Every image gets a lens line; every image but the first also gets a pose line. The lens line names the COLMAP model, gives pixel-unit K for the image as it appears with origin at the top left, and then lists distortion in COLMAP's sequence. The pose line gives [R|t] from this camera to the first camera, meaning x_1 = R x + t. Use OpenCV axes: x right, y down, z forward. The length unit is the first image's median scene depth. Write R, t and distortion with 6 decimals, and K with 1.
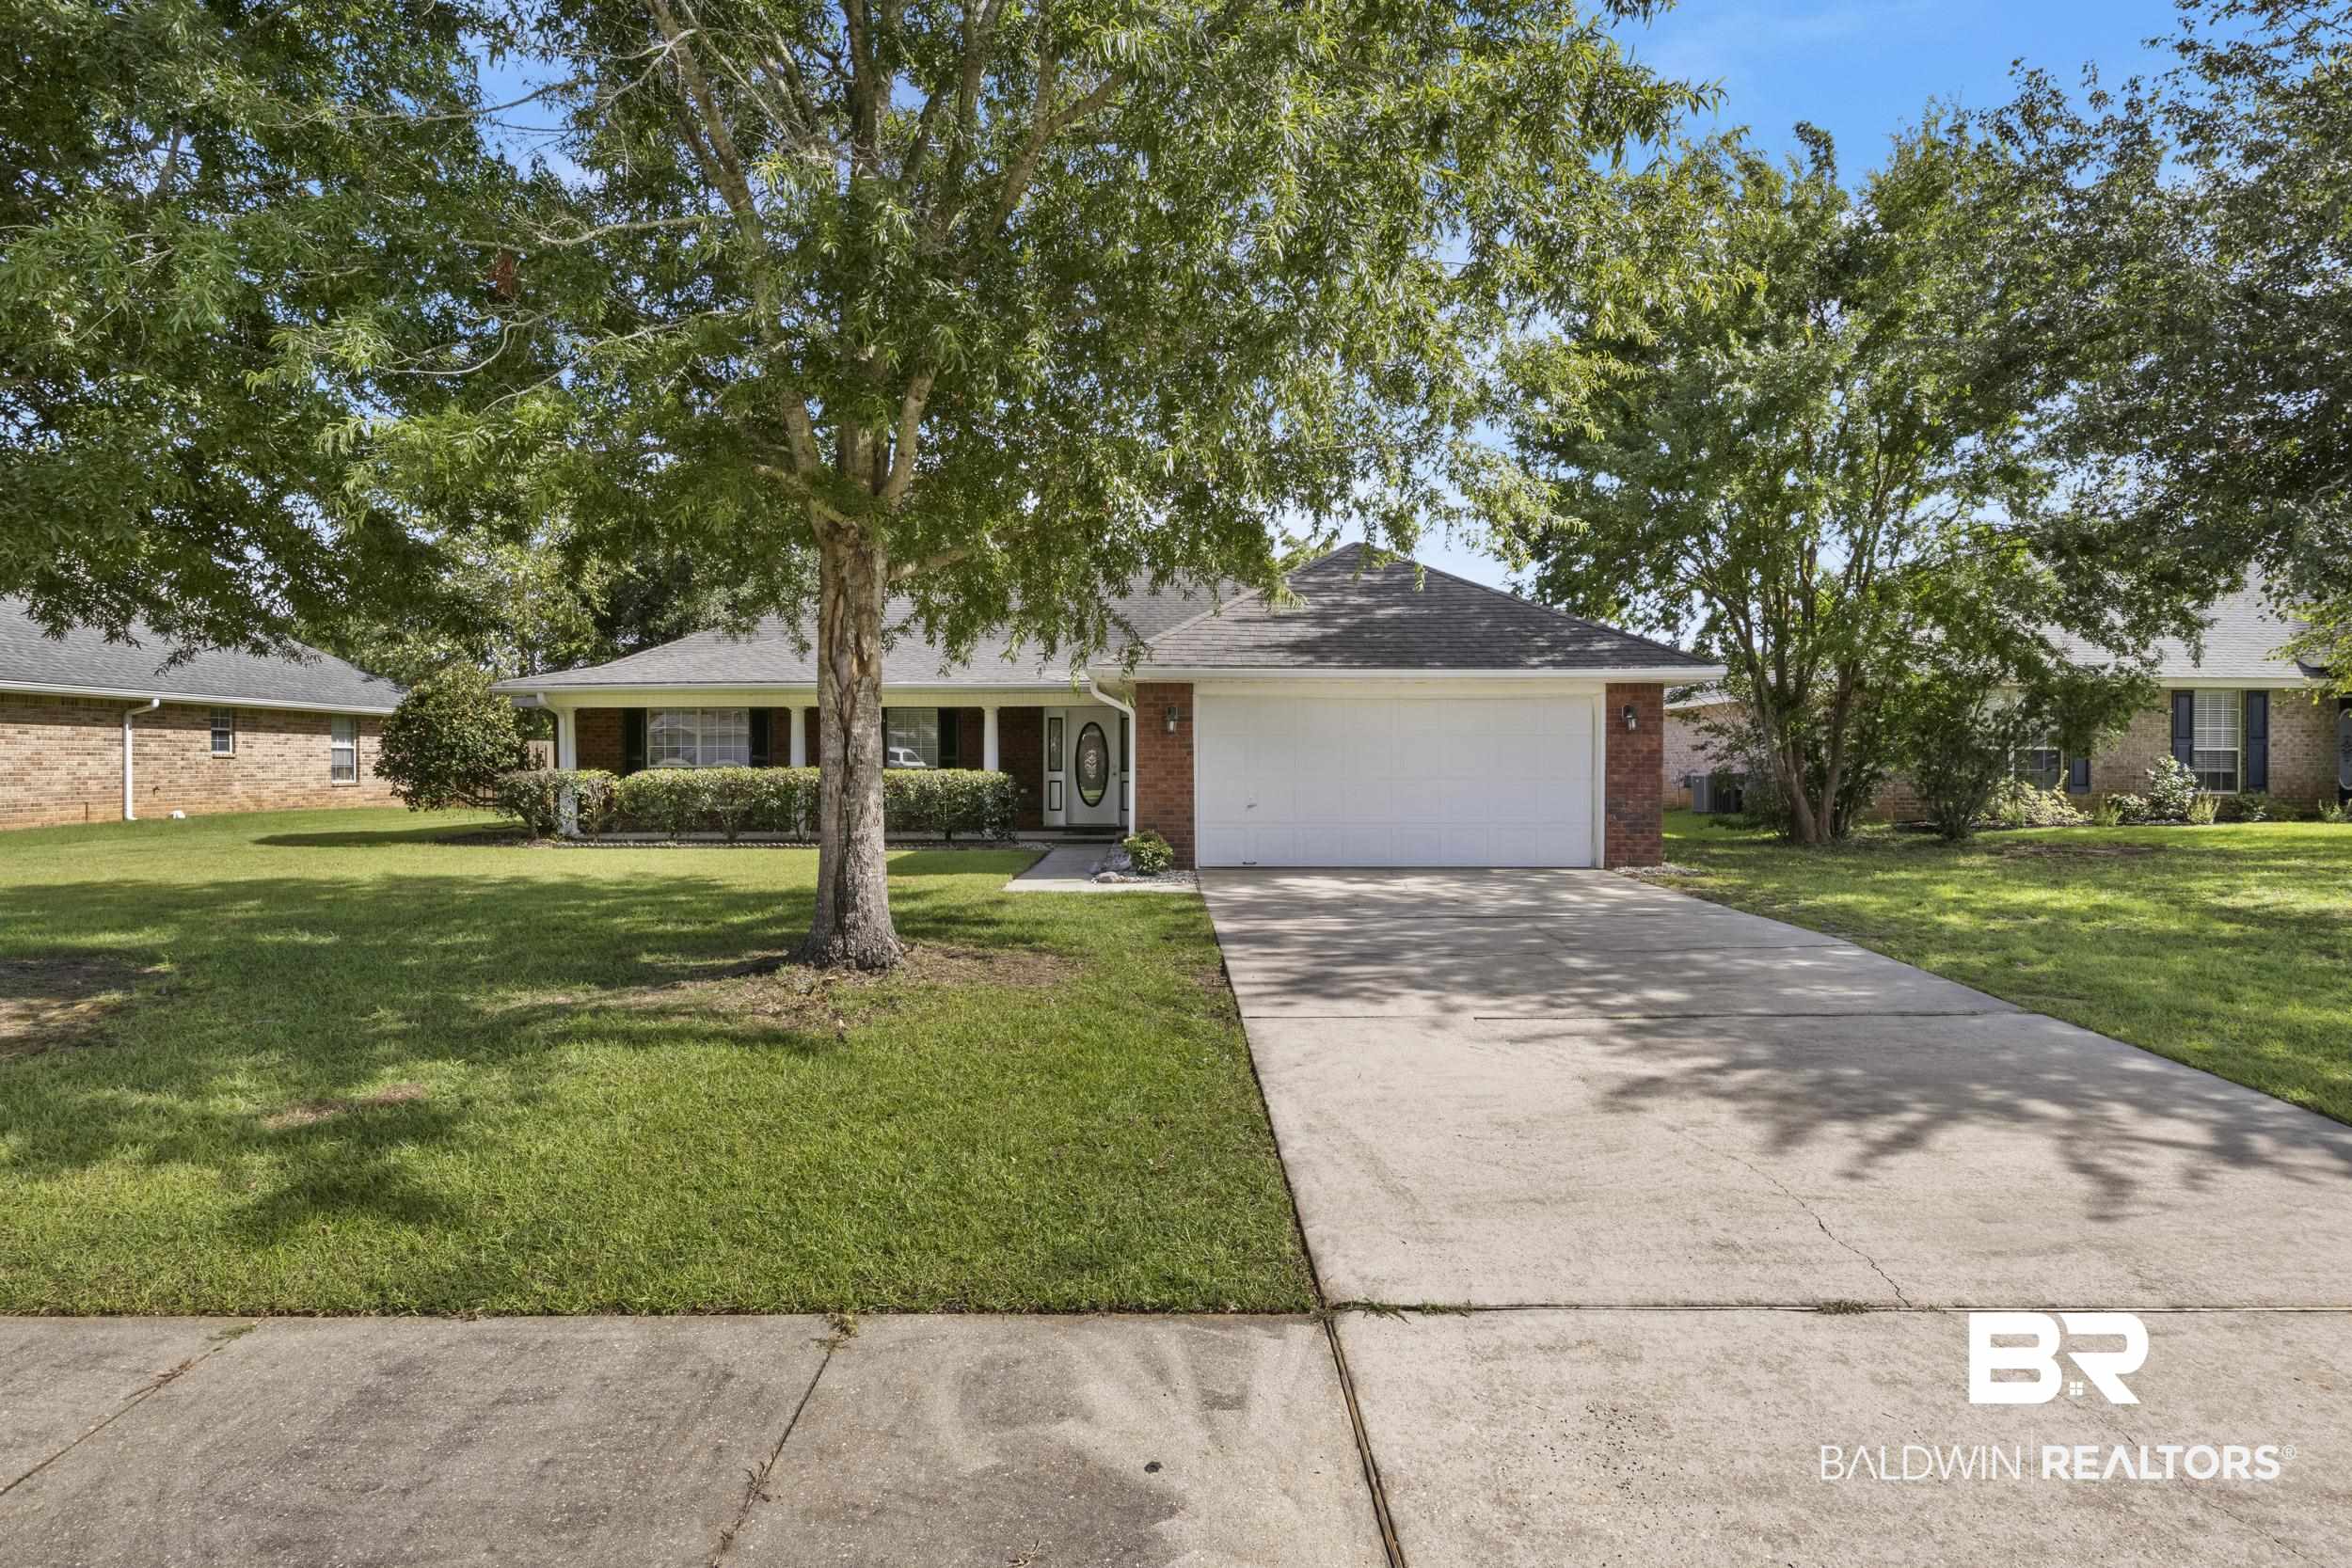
lens RADIAL K [[1156.3, 0, 1172.4], [0, 1156.3, 779.5], [0, 0, 1]] dist [-0.007312, 0.000782]
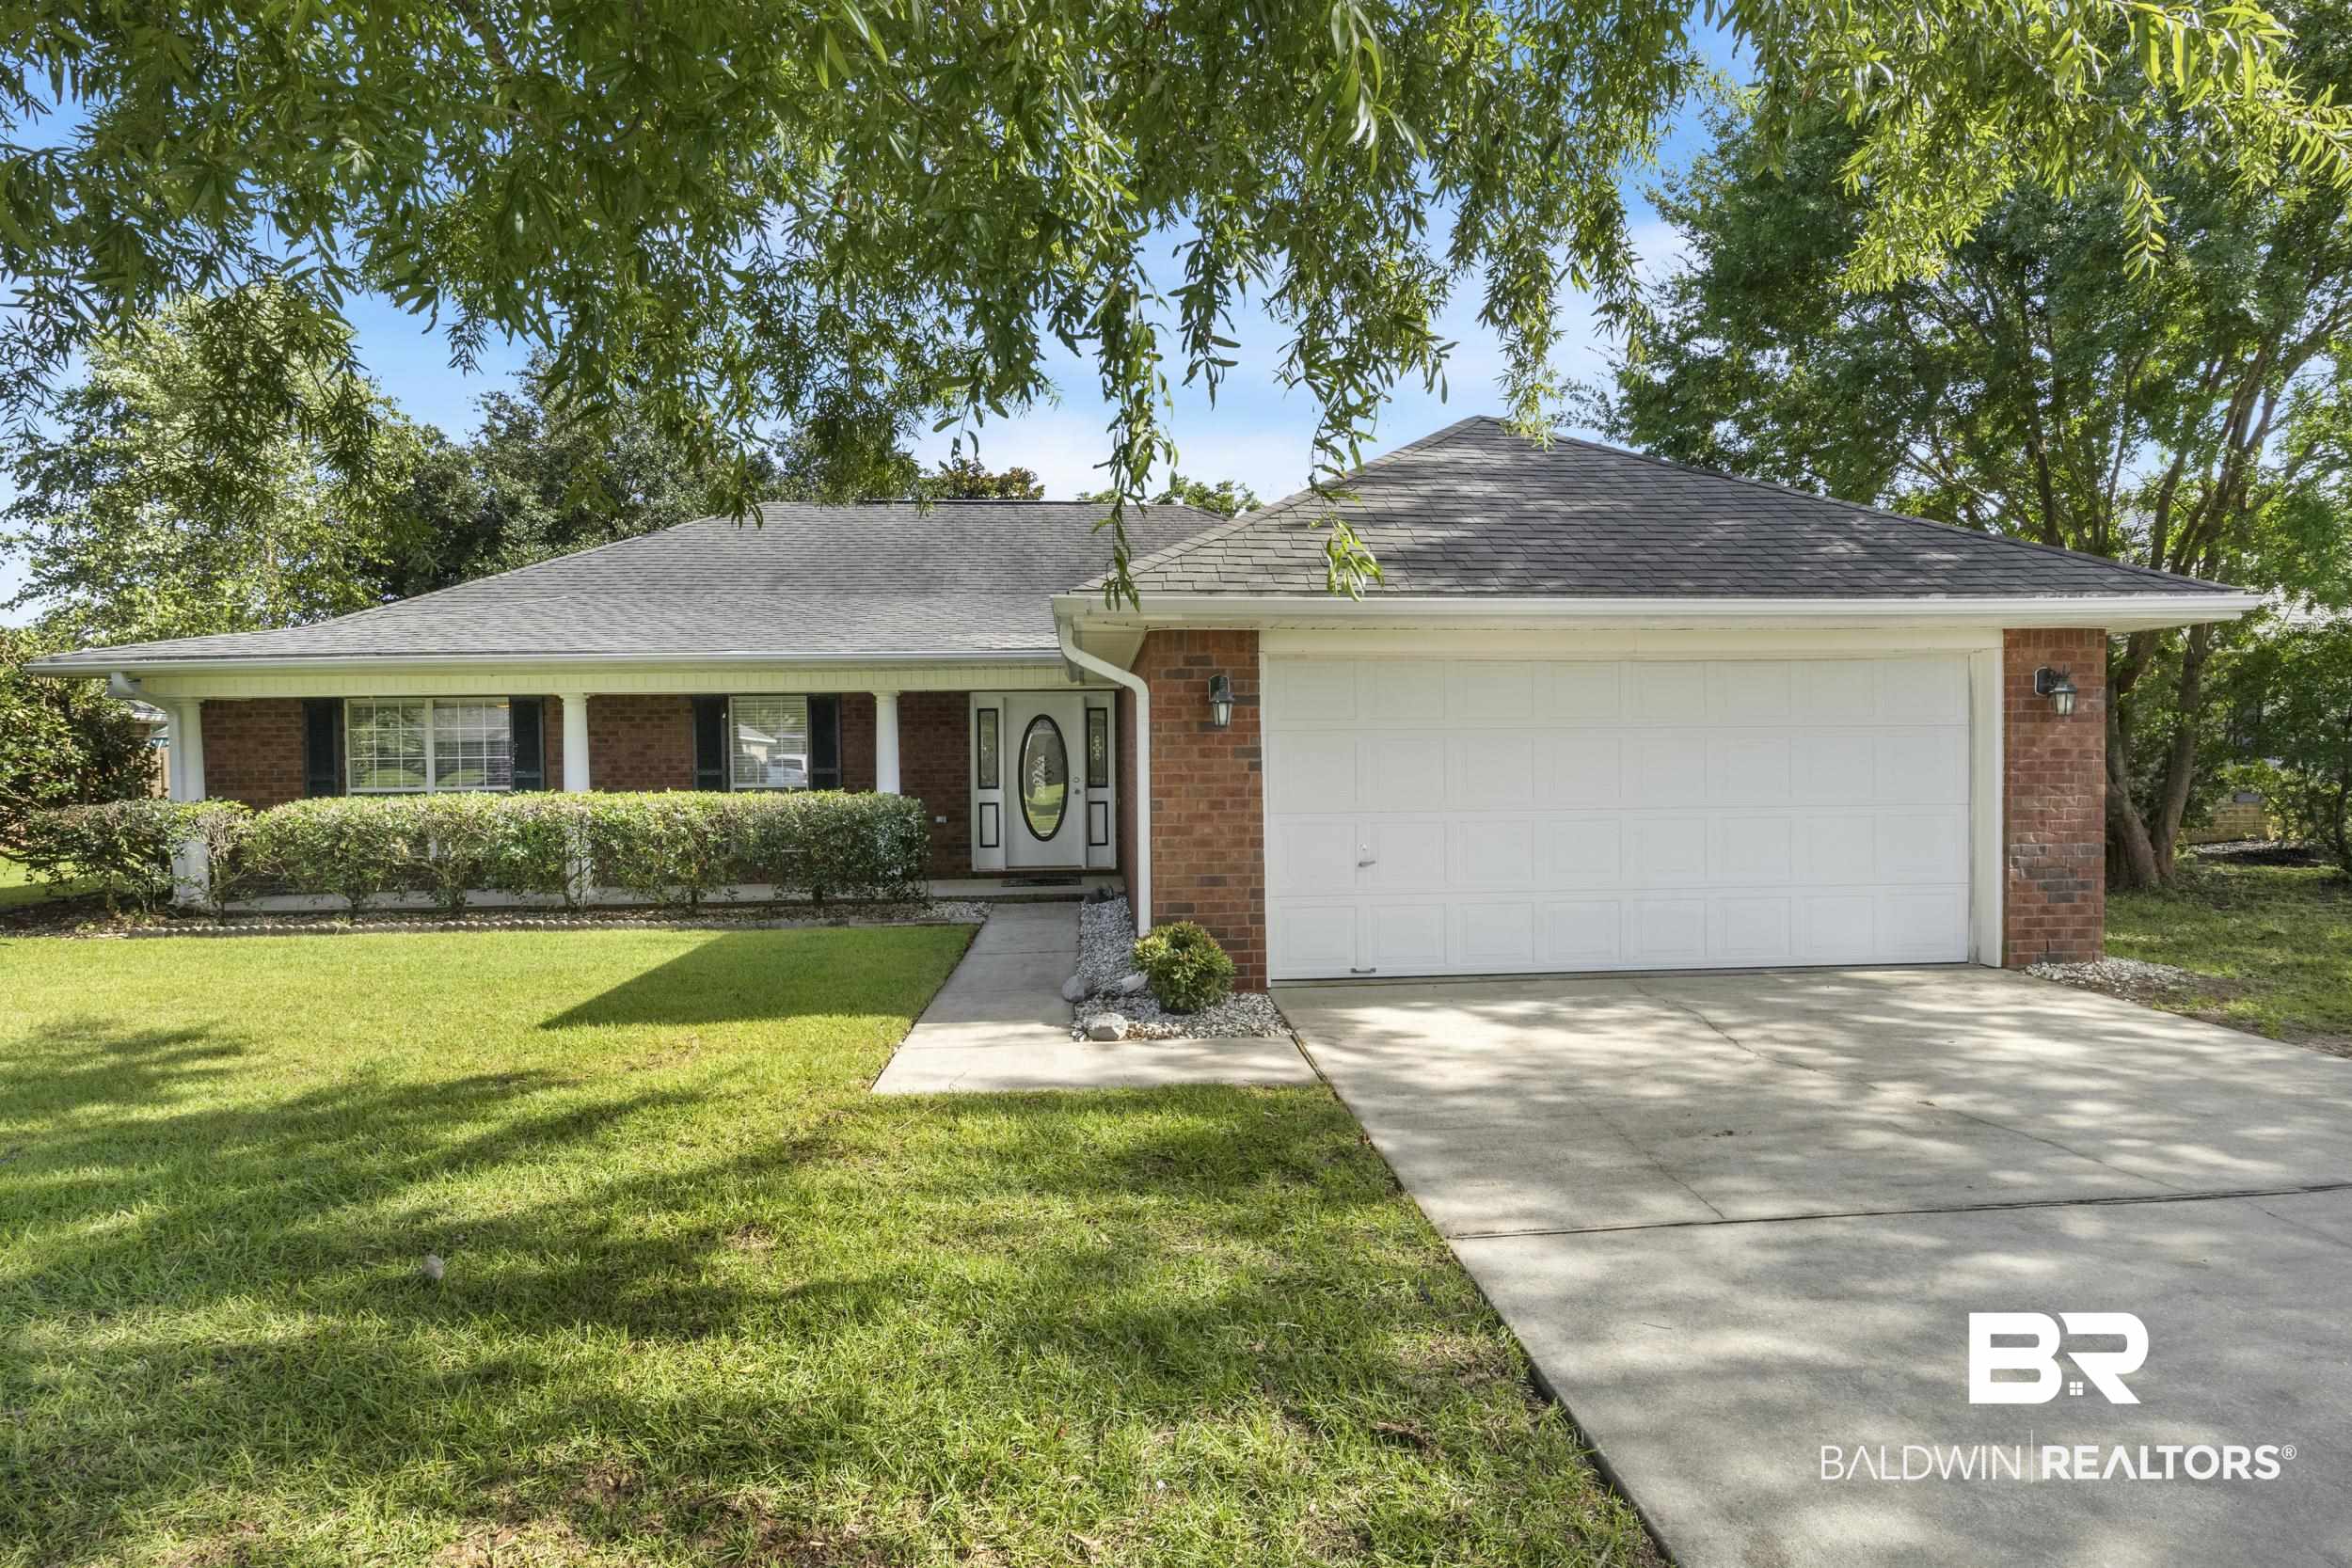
lens RADIAL K [[1156.3, 0, 1174.1], [0, 1156.3, 789.0], [0, 0, 1]] dist [-0.007312, 0.000782]
pose [[0.997994, -0.012873, 0.061987, -0.040654], [0.012384, 0.999889, 0.008268, -0.013138], [-0.062087, -0.007484, 0.998043, 0.369936]]
